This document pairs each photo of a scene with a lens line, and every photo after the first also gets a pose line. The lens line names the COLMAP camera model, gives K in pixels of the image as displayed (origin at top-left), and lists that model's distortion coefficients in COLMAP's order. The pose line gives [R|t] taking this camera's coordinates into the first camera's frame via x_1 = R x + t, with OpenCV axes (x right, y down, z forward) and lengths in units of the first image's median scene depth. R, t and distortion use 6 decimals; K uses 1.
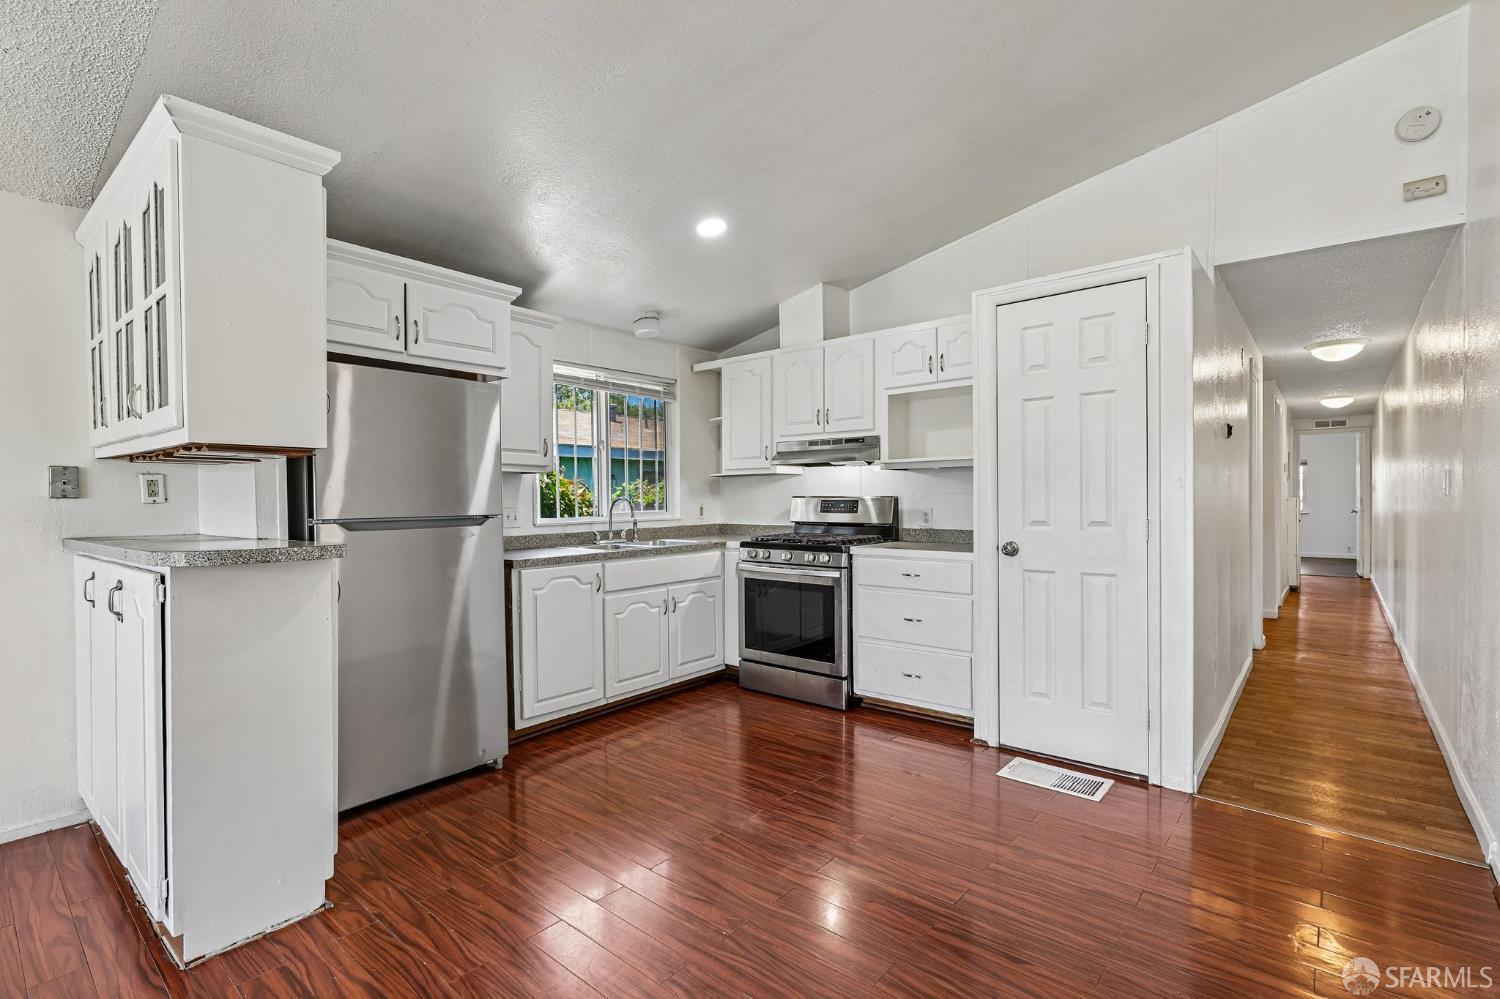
lens RADIAL K [[698.5, 0, 751.5], [0, 698.5, 506.1], [0, 0, 1]] dist [-0.003319, 0.001426]
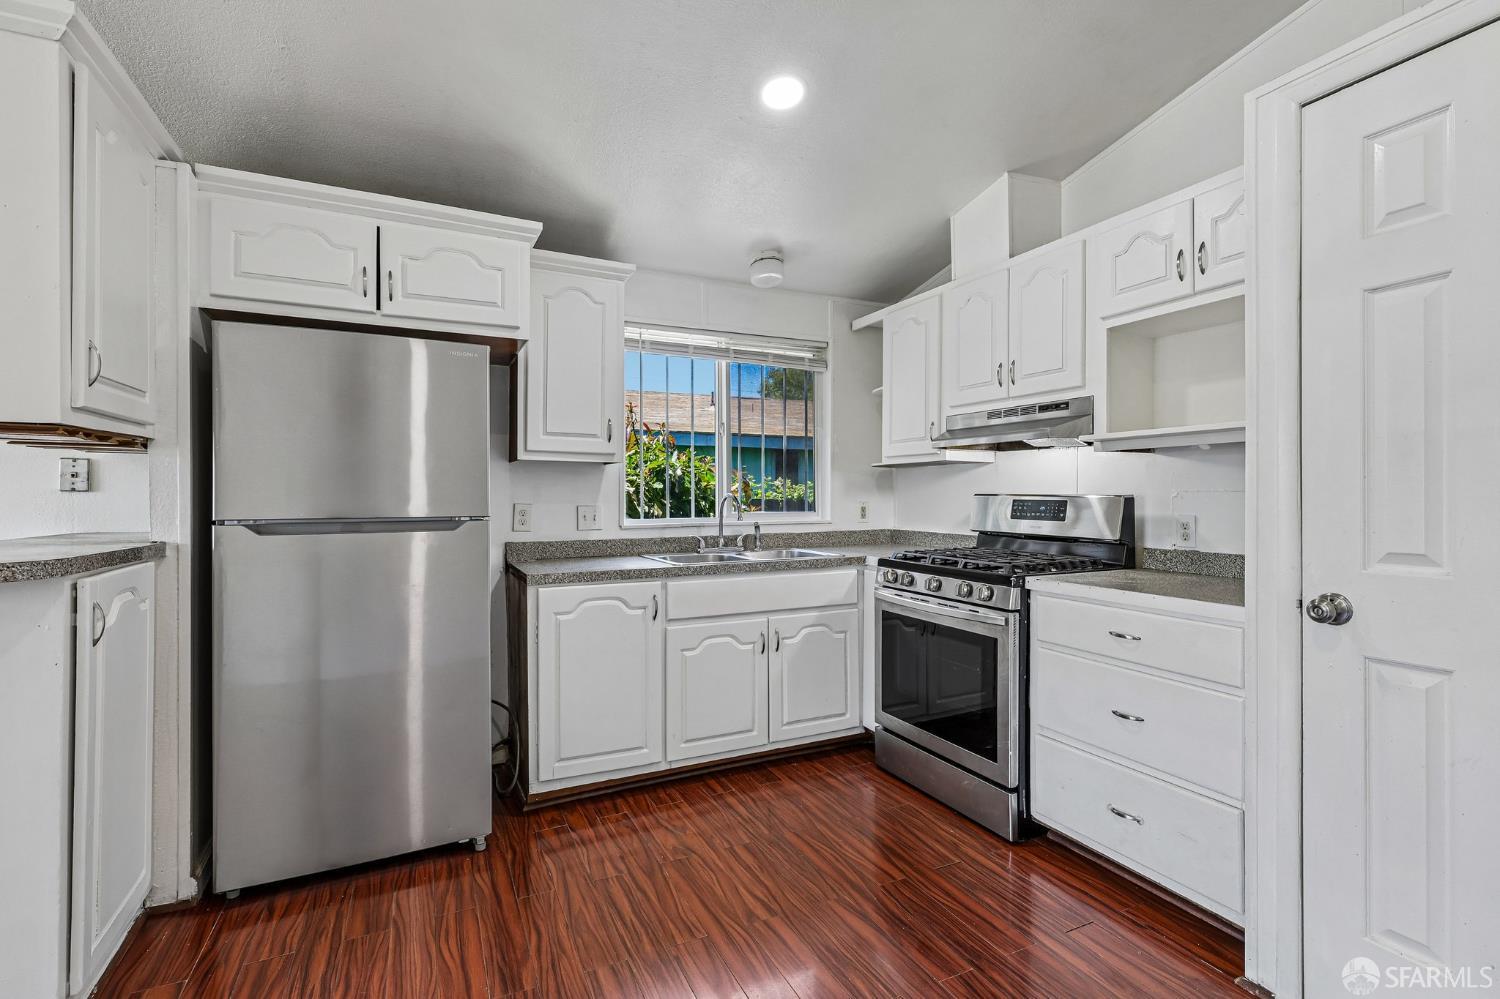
lens RADIAL K [[698.5, 0, 747.2], [0, 698.5, 493.9], [0, 0, 1]] dist [-0.003319, 0.001426]
pose [[0.910614, 0.007322, -0.413194, 0.171675], [-0.011681, 0.999900, -0.008025, -0.007245], [0.413093, 0.012134, 0.910608, 0.338955]]
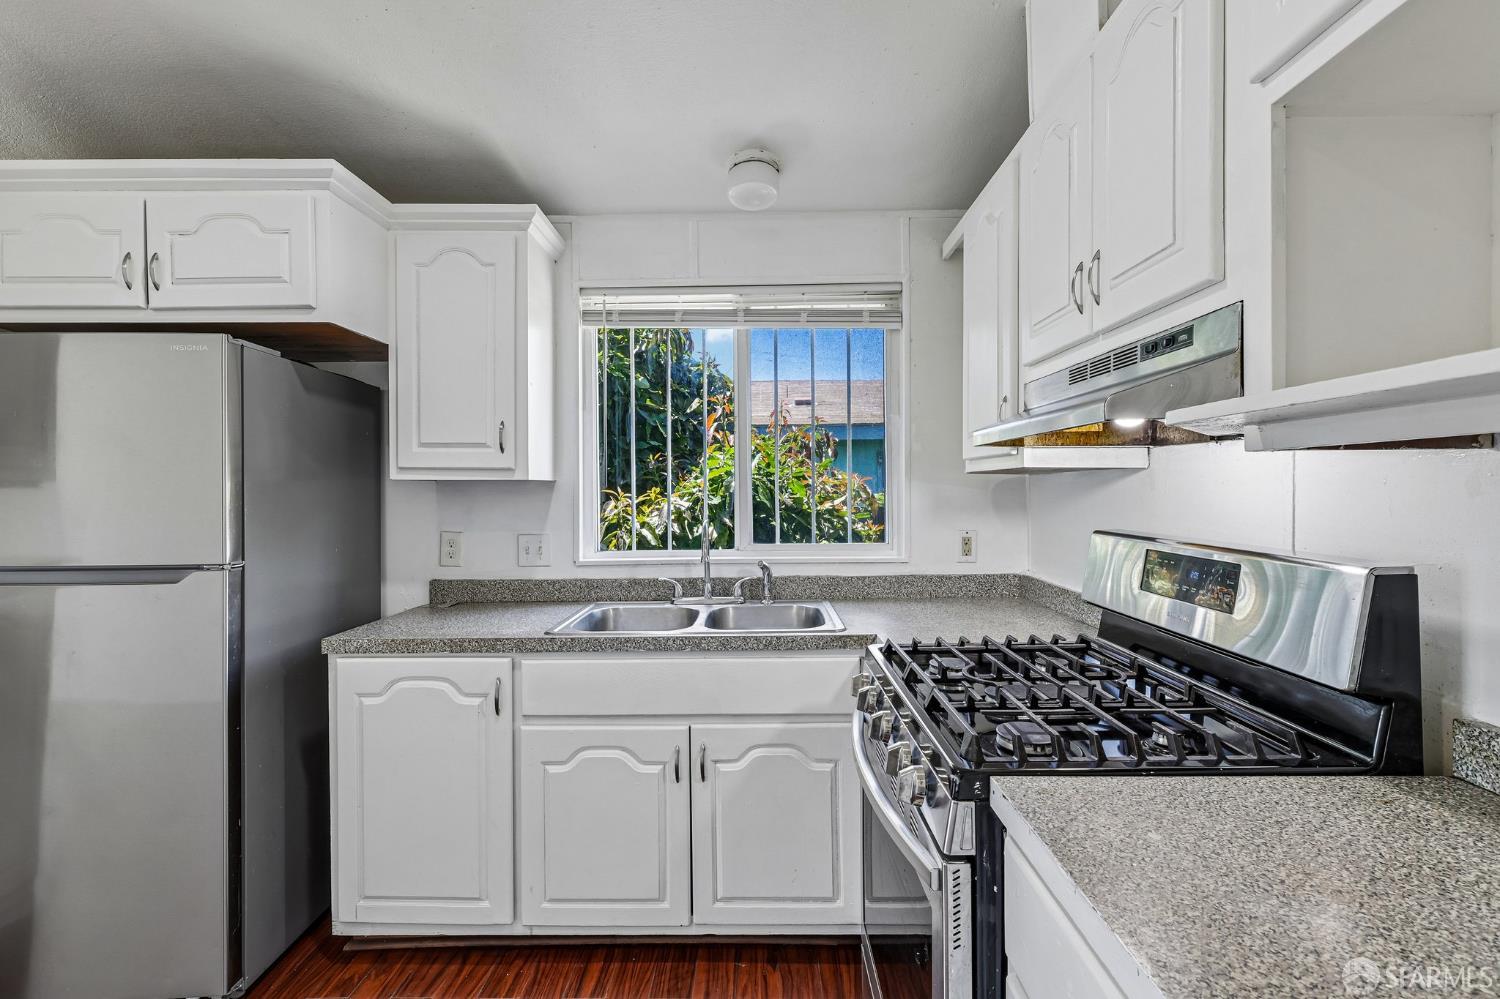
lens RADIAL K [[698.5, 0, 744.4], [0, 698.5, 491.0], [0, 0, 1]] dist [-0.003319, 0.001426]
pose [[0.627199, 0.006489, -0.778832, 0.276131], [-0.008187, 0.999965, 0.001739, -0.041009], [0.778816, 0.005286, 0.627231, 0.780366]]
